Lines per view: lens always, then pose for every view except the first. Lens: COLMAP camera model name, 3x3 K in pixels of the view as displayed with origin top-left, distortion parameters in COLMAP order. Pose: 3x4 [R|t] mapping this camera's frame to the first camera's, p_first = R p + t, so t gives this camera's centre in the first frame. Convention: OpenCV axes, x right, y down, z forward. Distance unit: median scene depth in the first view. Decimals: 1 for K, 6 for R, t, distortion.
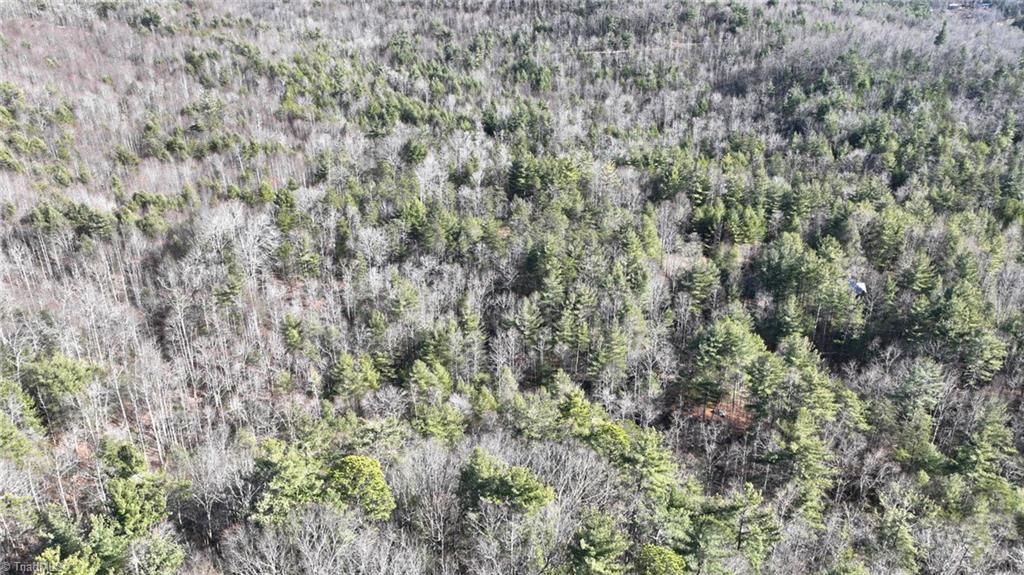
lens RADIAL K [[721.7, 0, 512.2], [0, 721.7, 287.6], [0, 0, 1]] dist [-0.001210, 0.018969]
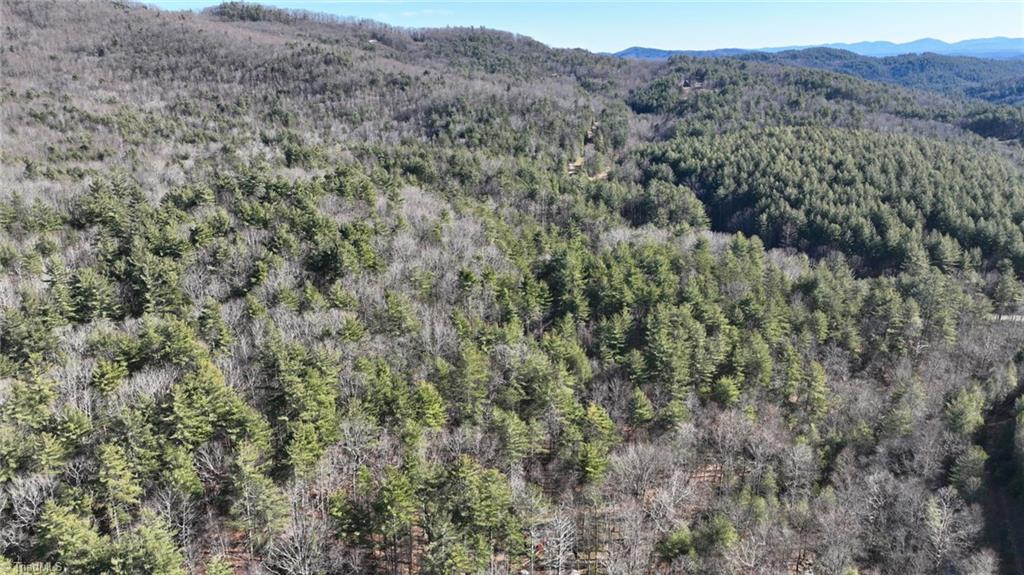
lens RADIAL K [[721.7, 0, 514.8], [0, 721.7, 285.6], [0, 0, 1]] dist [-0.001210, 0.018969]
pose [[0.929659, -0.121954, 0.347650, -0.096324], [0.157445, 0.984628, -0.075625, 0.280175], [-0.333083, 0.125042, 0.934570, -0.635555]]
